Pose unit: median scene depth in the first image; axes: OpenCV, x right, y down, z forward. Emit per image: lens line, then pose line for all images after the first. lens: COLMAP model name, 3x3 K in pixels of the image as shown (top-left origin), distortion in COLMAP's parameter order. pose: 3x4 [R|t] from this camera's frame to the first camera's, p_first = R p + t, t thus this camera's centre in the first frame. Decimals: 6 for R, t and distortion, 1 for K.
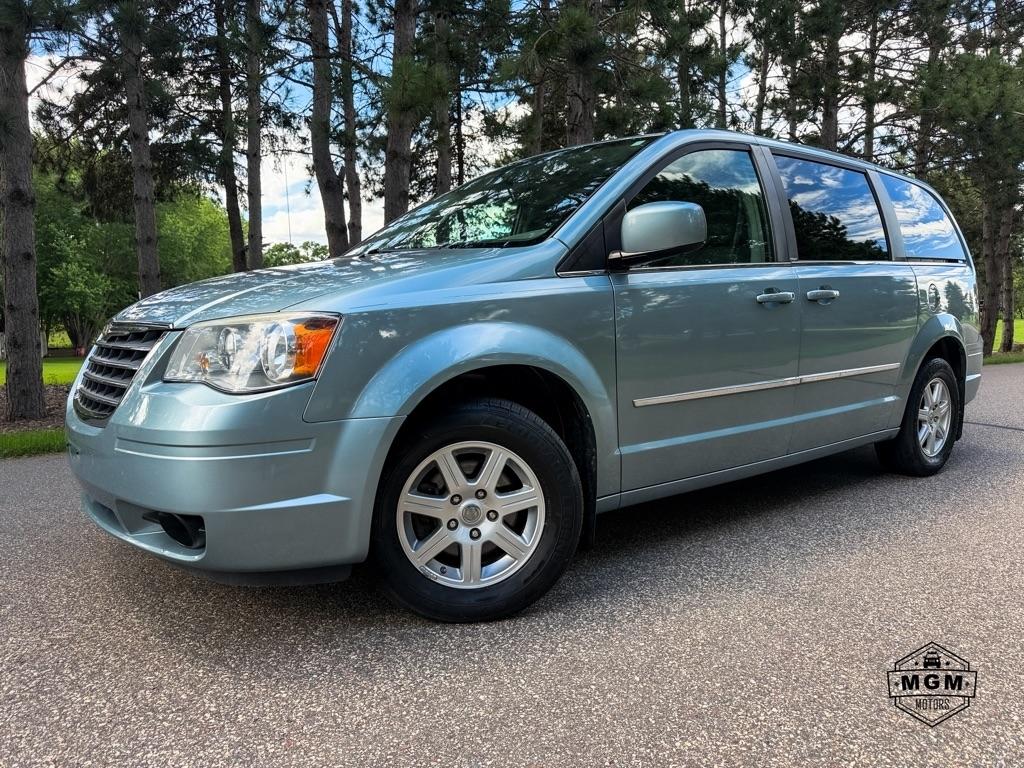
lens RADIAL K [[1053.4, 0, 512.0], [0, 1053.4, 384.0], [0, 0, 1]] dist [-0.014067, -0.014426]
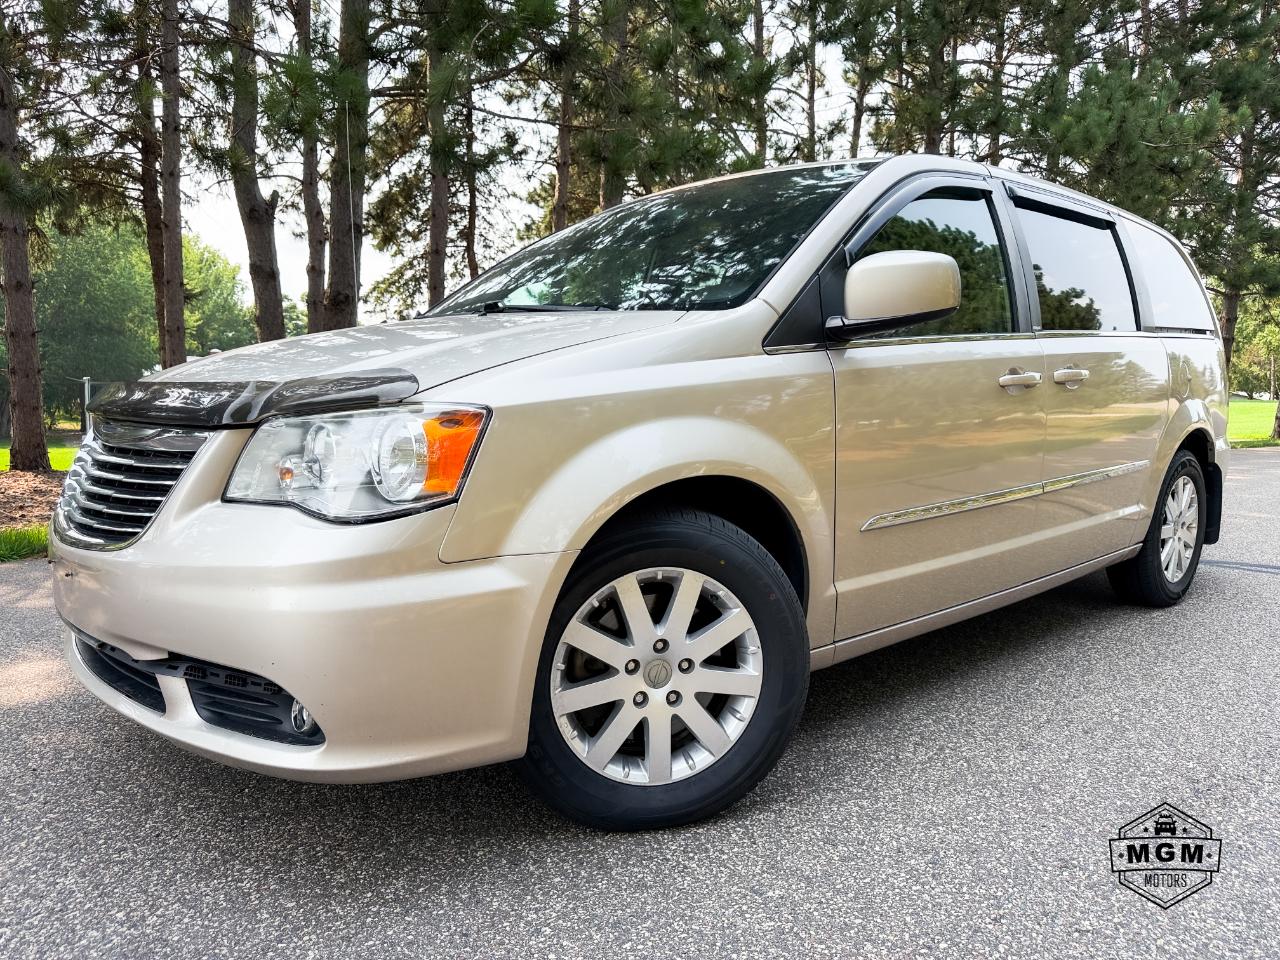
lens RADIAL K [[1316.7, 0, 640.0], [0, 1316.7, 480.0], [0, 0, 1]] dist [-0.014067, -0.014426]
pose [[0.993687, -0.001891, 0.112173, -0.139130], [0.001117, 0.999975, 0.006960, -0.019070], [-0.112183, -0.006791, 0.993664, 0.104147]]
